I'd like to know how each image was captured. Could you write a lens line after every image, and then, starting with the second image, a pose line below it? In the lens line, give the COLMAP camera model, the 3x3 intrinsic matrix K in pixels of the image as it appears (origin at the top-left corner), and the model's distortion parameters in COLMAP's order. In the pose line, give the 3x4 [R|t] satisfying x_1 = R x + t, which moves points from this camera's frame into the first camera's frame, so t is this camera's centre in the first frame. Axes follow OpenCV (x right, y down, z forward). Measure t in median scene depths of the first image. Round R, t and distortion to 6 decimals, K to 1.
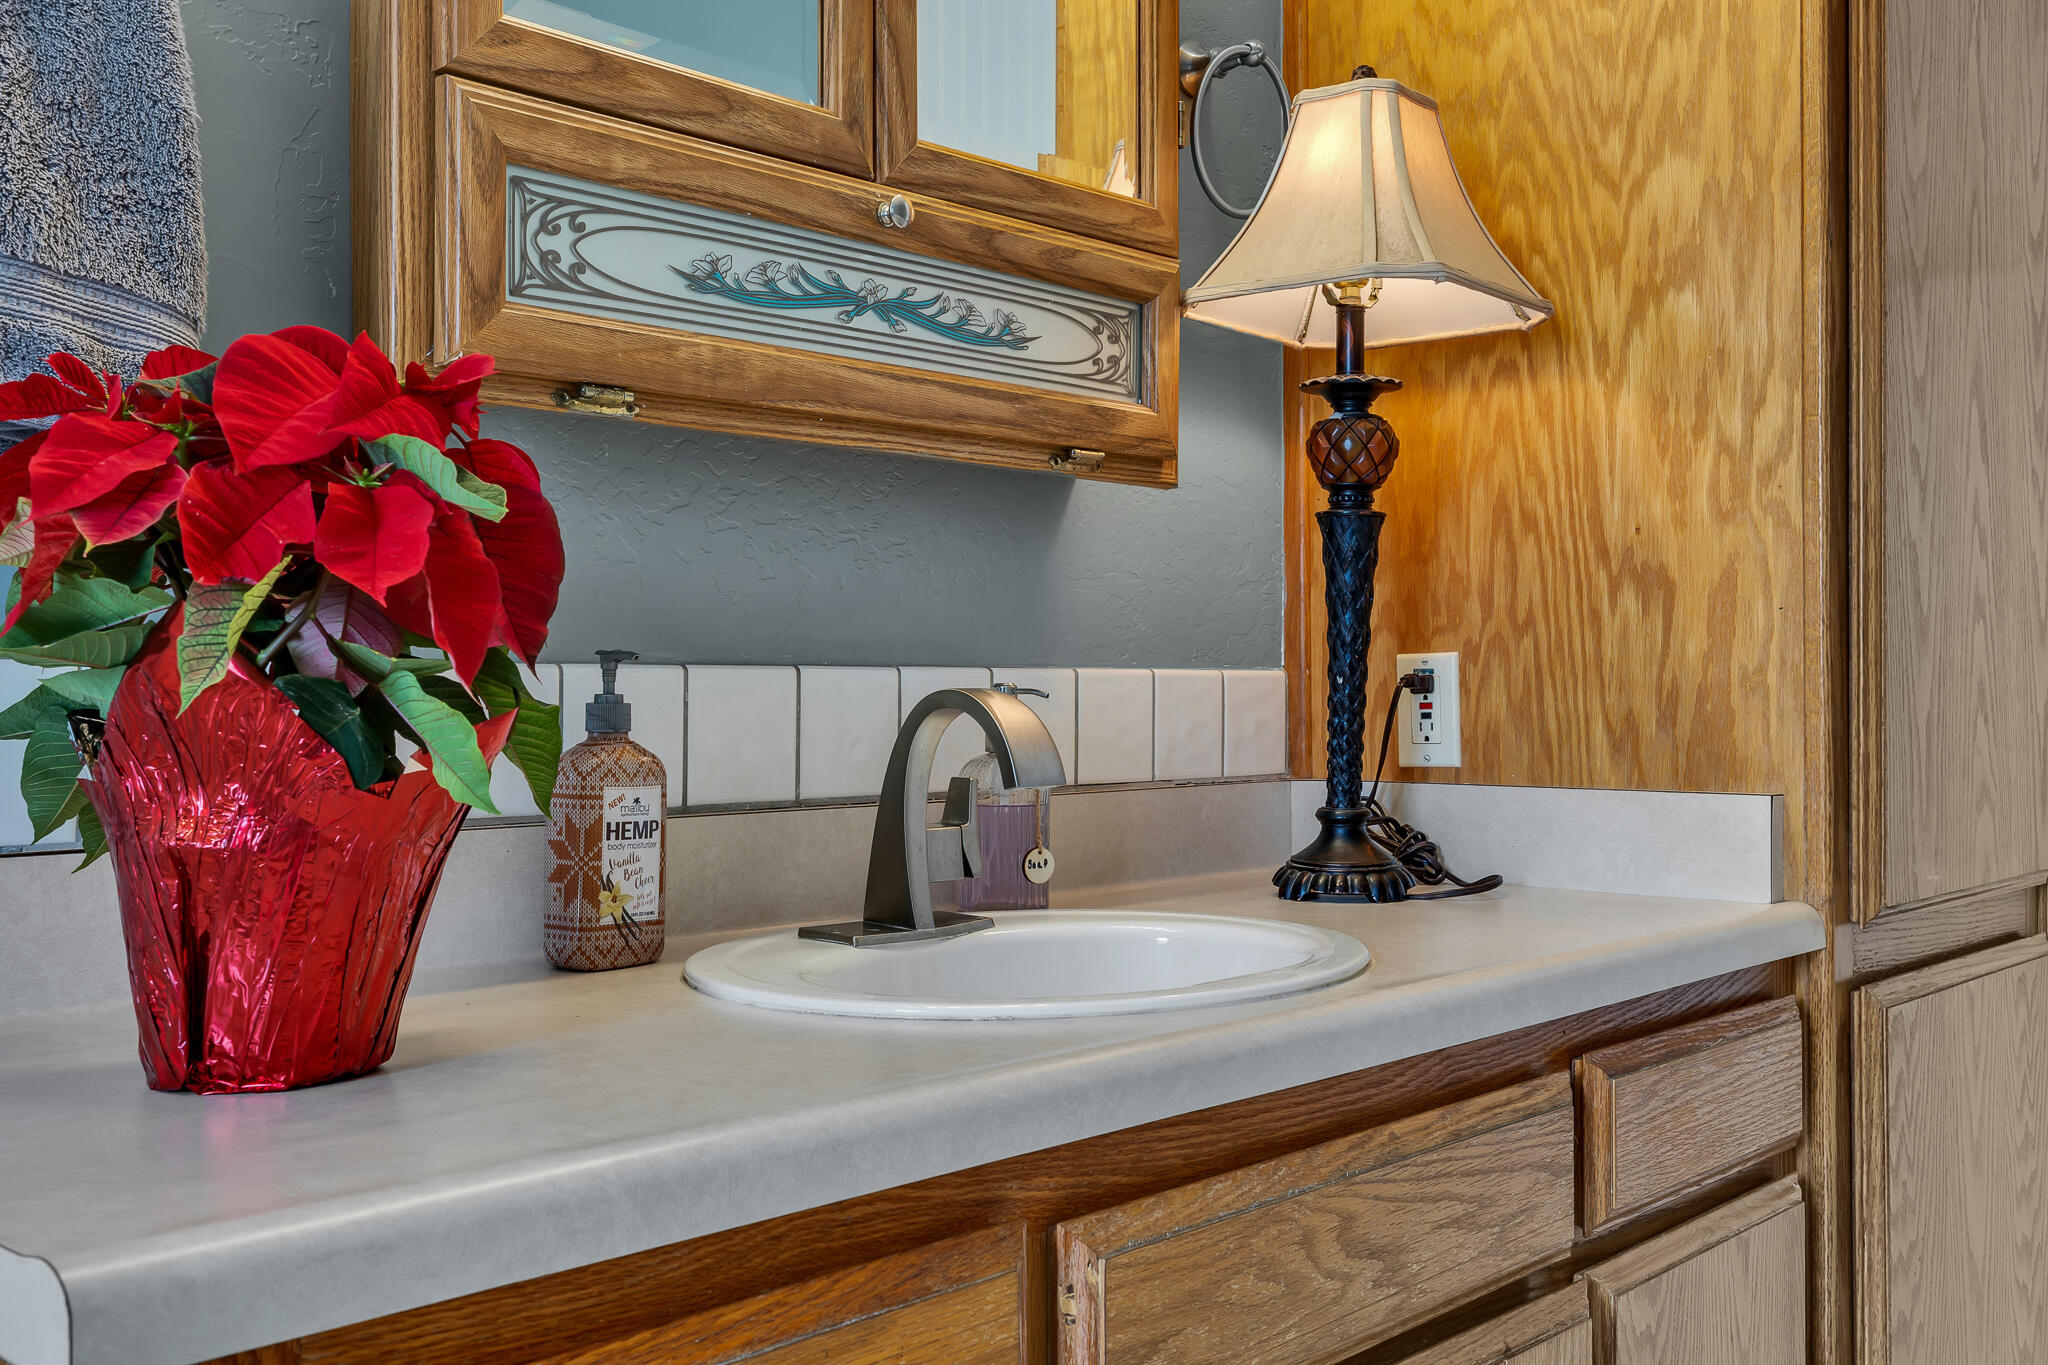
lens RADIAL K [[1973.3, 0, 1024.0], [0, 1973.3, 682.5], [0, 0, 1]] dist [0.003114, 0.010437]
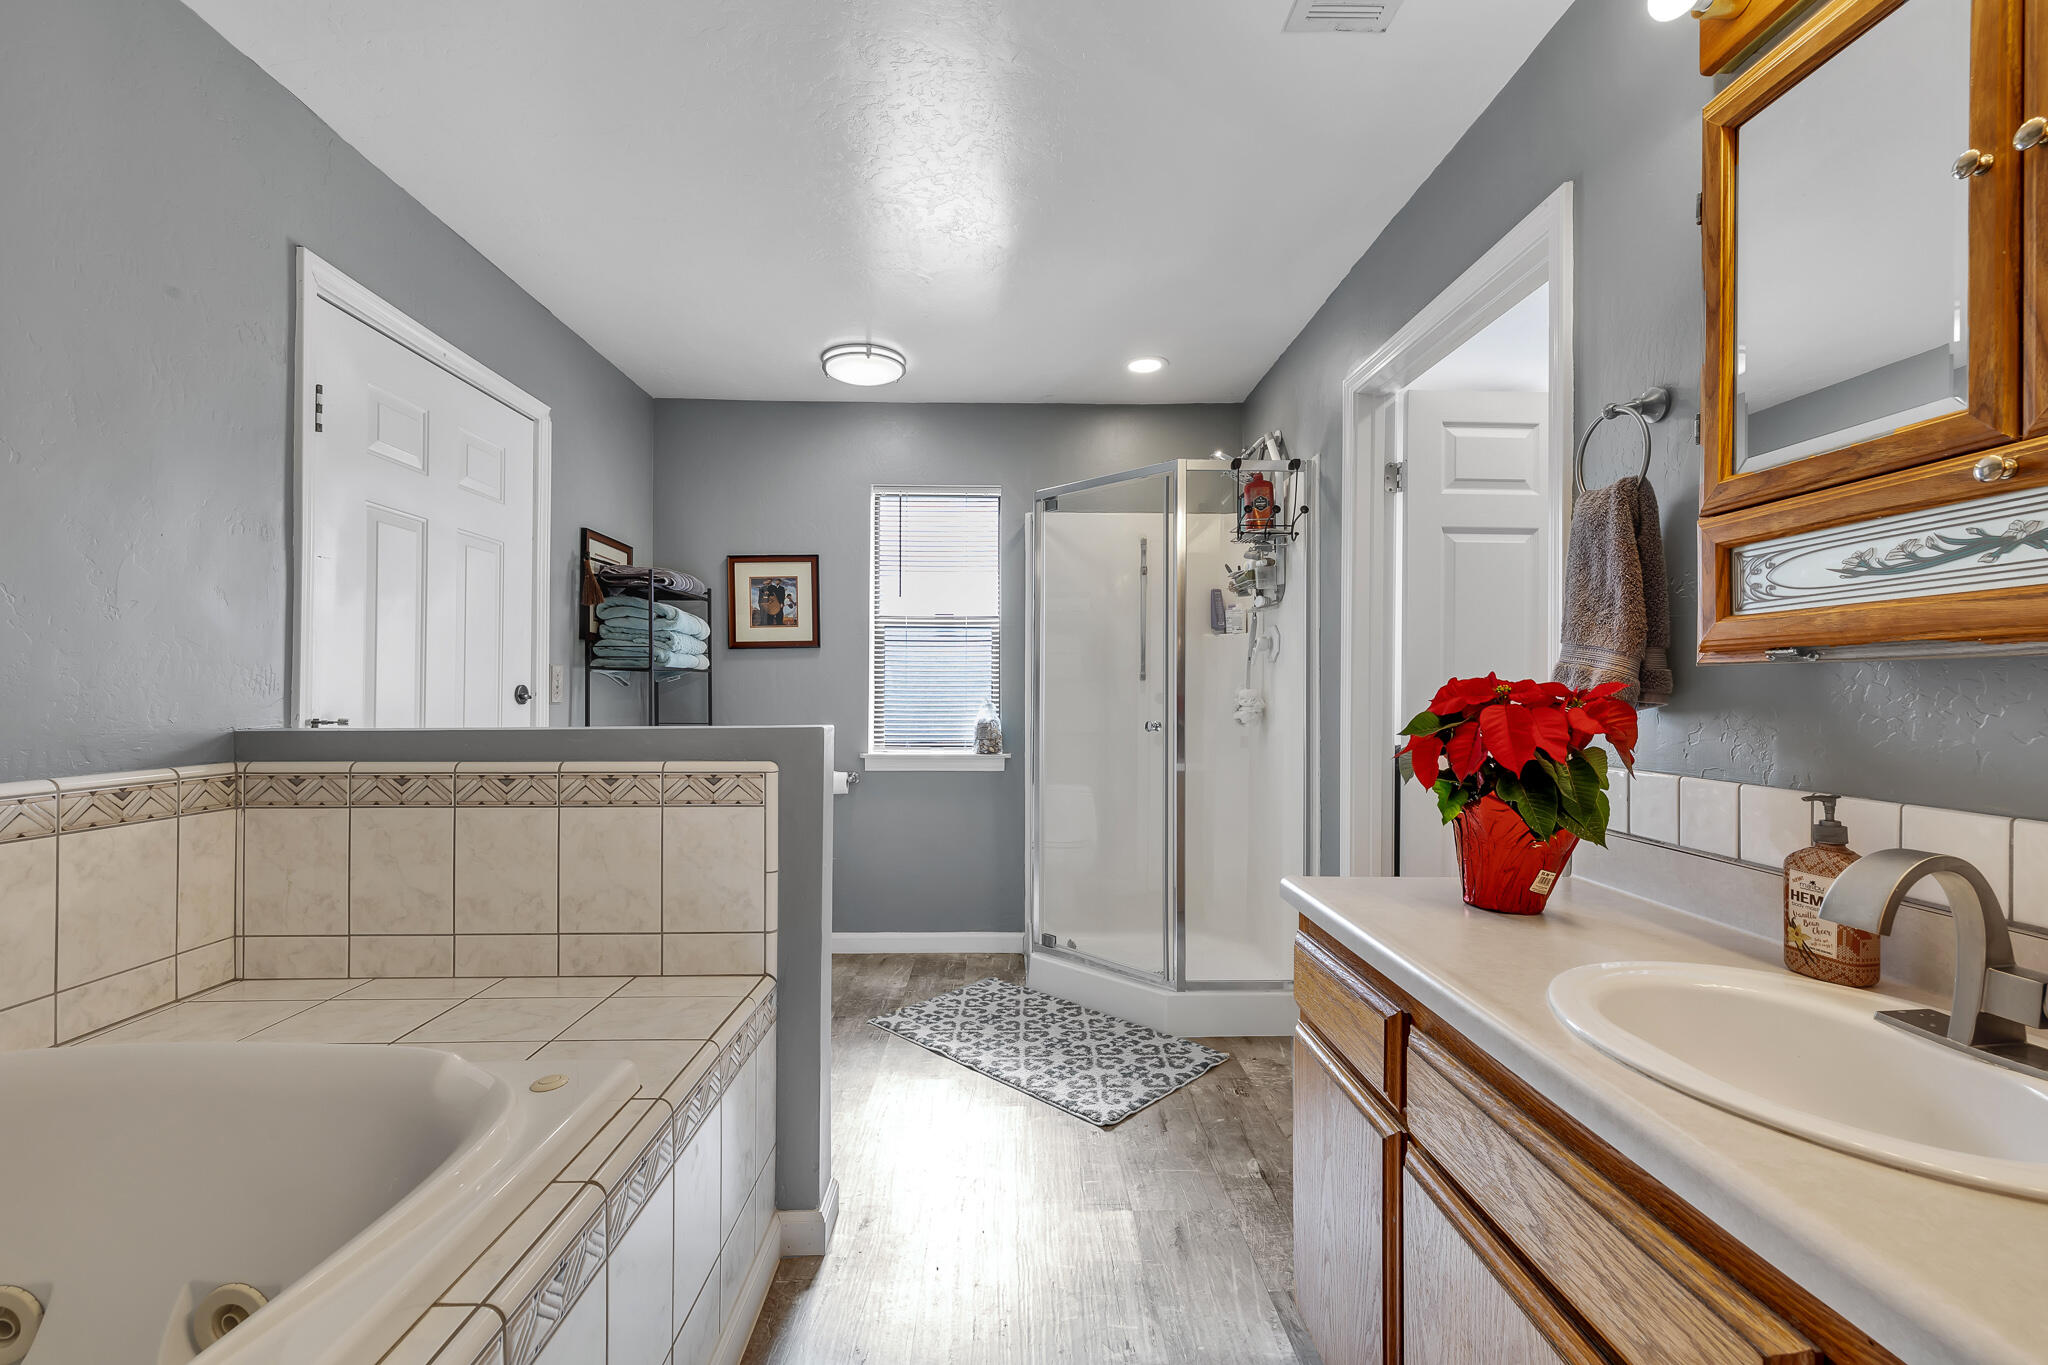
lens RADIAL K [[900.6, 0, 1033.9], [0, 900.6, 685.3], [0, 0, 1]] dist [-0.000590, -0.000156]
pose [[-0.705574, -0.008186, -0.708589, 0.747882], [-0.006915, 0.999965, -0.004666, -0.092661], [0.708603, 0.001607, -0.705606, 0.948928]]
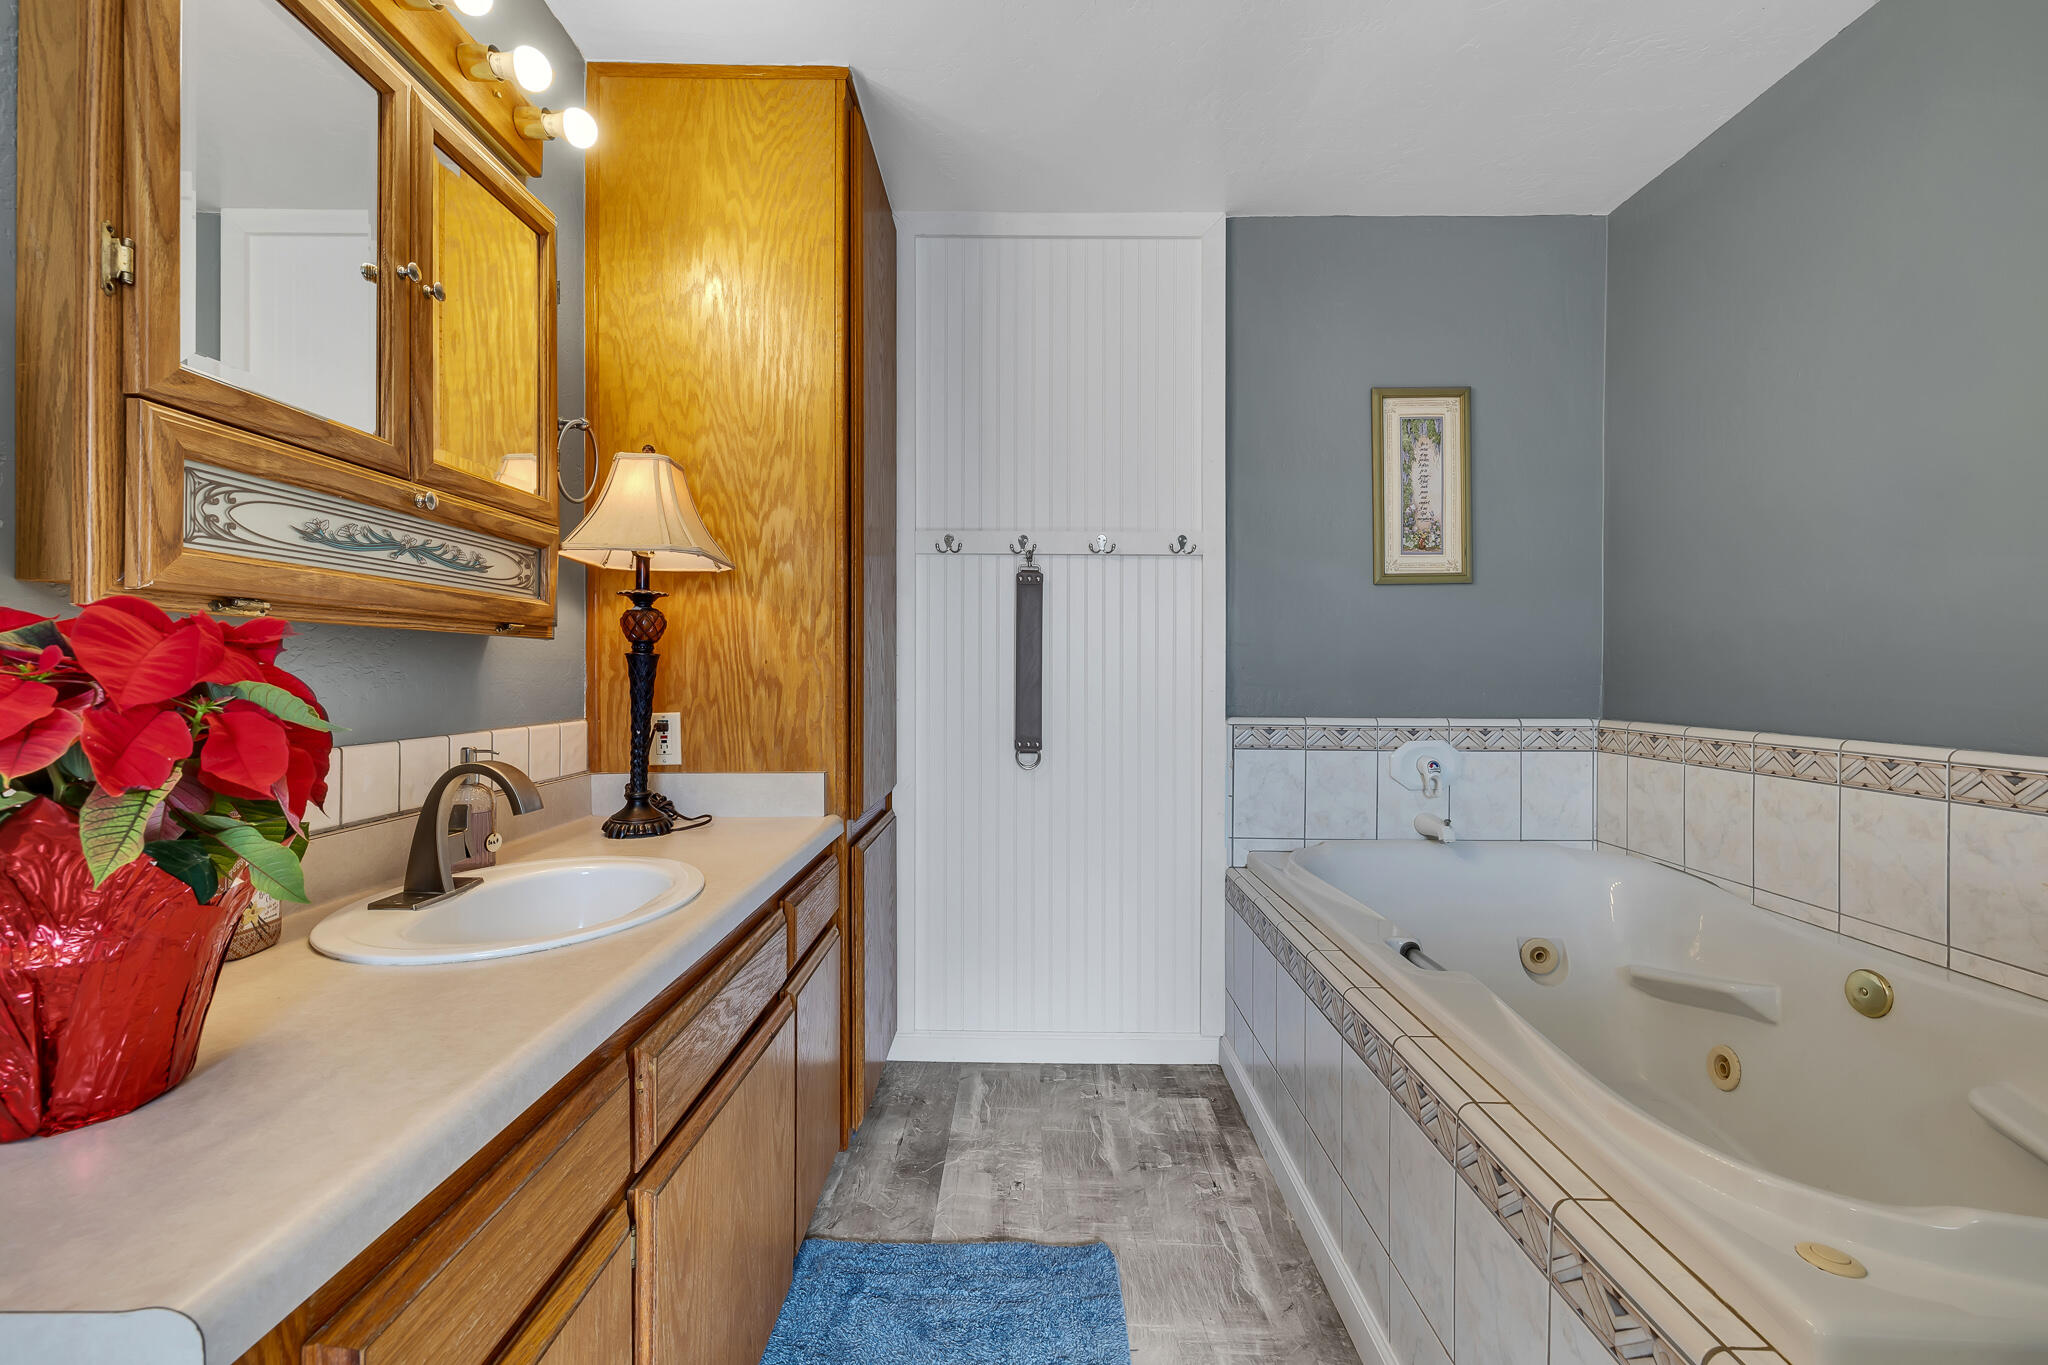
lens RADIAL K [[862.8, 0, 1026.7], [0, 862.8, 677.2], [0, 0, 1]] dist [-0.000166, -0.000019]
pose [[0.737348, -0.000247, 0.675513, -0.190626], [-0.003352, 0.999986, 0.004024, -0.078424], [-0.675505, -0.005231, 0.737337, 0.036079]]
